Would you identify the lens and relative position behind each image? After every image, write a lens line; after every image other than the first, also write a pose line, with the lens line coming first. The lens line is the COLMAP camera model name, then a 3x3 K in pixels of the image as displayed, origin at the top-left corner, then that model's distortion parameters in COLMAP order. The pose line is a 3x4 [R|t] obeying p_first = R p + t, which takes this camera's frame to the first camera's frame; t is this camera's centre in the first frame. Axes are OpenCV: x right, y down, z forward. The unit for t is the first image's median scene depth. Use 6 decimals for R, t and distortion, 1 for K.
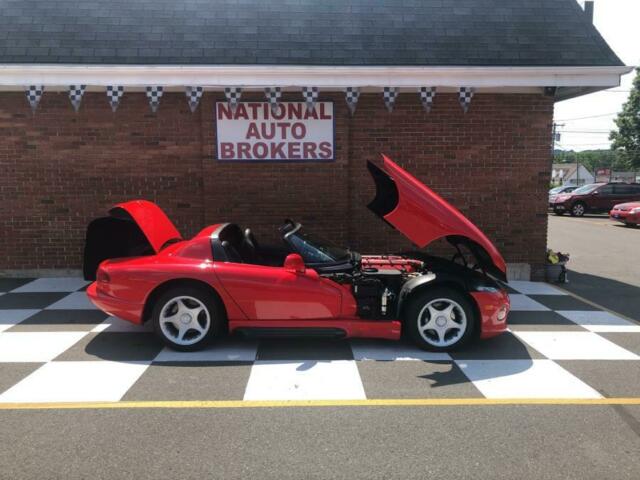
lens RADIAL K [[523.0, 0, 322.8], [0, 523.0, 247.9], [0, 0, 1]] dist [0.019525, -0.019028]
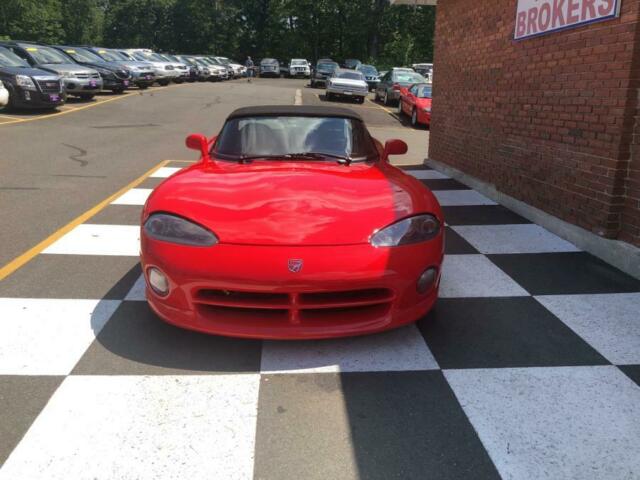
lens RADIAL K [[523.0, 0, 318.1], [0, 523.0, 235.1], [0, 0, 1]] dist [0.019525, -0.019028]
pose [[0.030893, 0.263161, -0.964257, 0.553284], [-0.159700, 0.953624, 0.255142, -0.054227], [0.986682, 0.146110, 0.071487, 0.729674]]
